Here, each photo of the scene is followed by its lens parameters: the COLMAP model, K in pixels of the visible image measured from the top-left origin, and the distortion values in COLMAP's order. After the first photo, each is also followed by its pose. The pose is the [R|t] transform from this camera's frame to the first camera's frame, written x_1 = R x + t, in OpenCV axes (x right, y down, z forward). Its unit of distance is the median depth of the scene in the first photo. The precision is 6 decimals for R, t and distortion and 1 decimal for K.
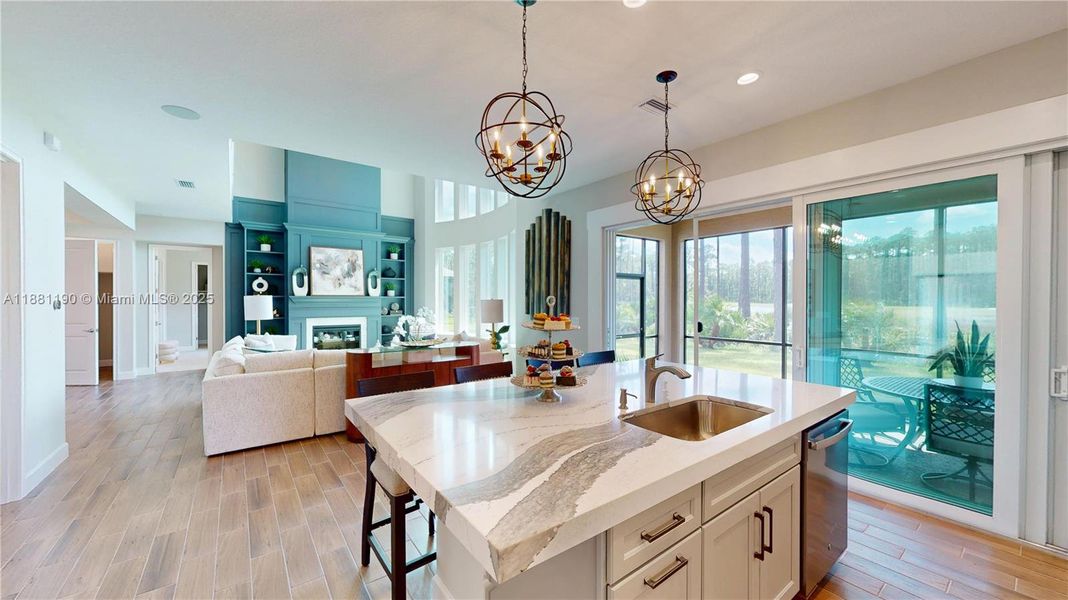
lens RADIAL K [[392.6, 0, 531.9], [0, 392.6, 302.0], [0, 0, 1]] dist [-0.001900, -0.000097]
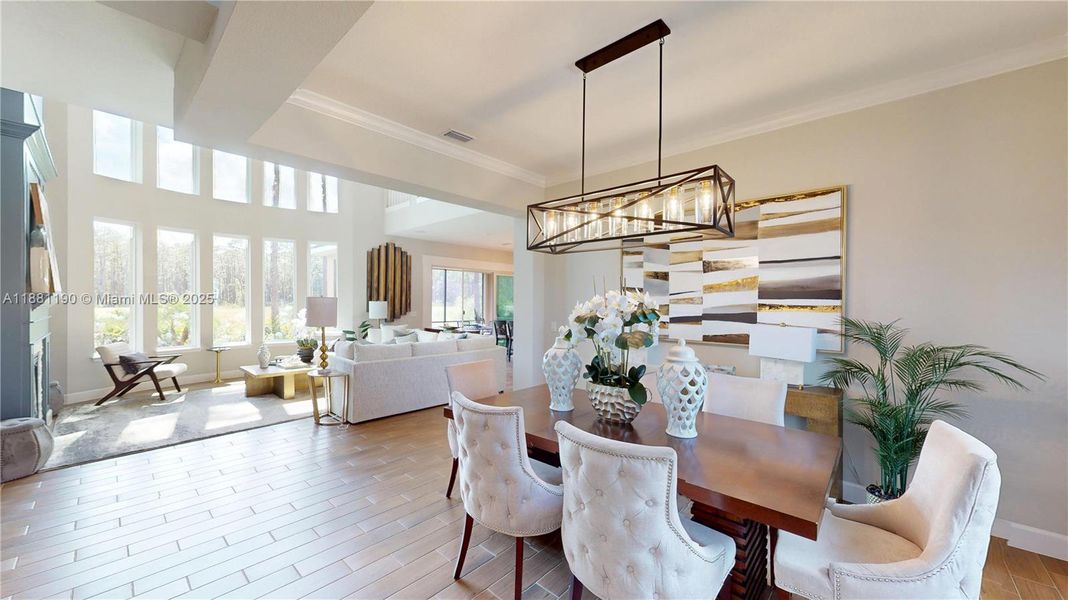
lens RADIAL K [[391.7, 0, 534.3], [0, 391.7, 301.5], [0, 0, 1]] dist [0.001032, 0.000037]
pose [[-0.182489, 0.001366, 0.983207, -1.541606], [0.005057, 0.999987, -0.000451, -0.003032], [-0.983195, 0.004890, -0.182493, 0.709025]]
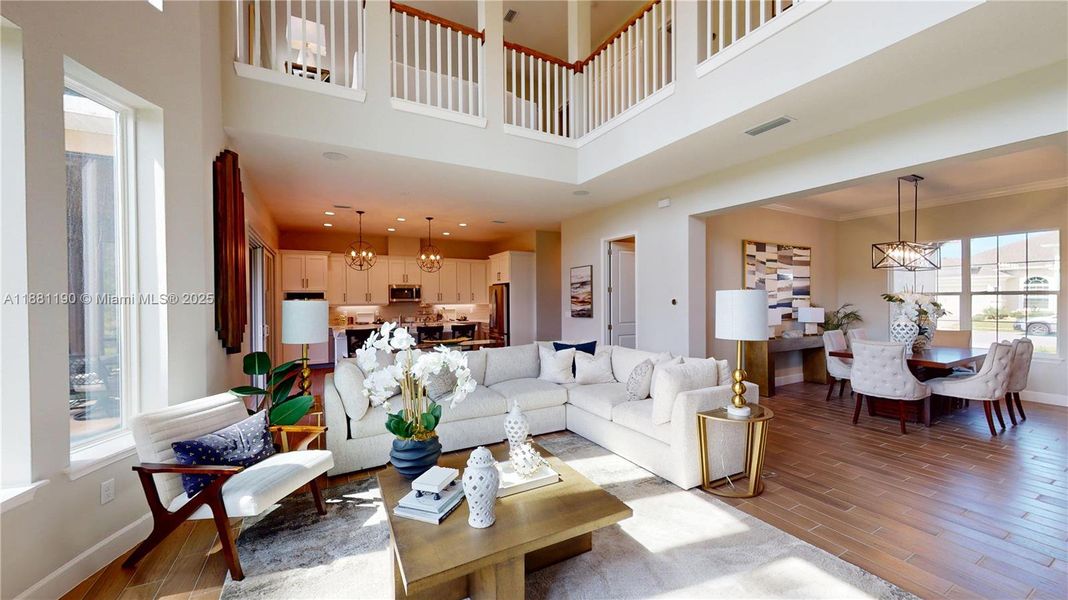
lens RADIAL K [[392.6, 0, 531.9], [0, 392.6, 302.0], [0, 0, 1]] dist [-0.001900, -0.000097]
pose [[-0.988490, 0.005523, 0.151183, -0.502545], [0.008613, 0.999767, 0.019791, -0.014432], [-0.151039, 0.020866, -0.988308, 1.502202]]
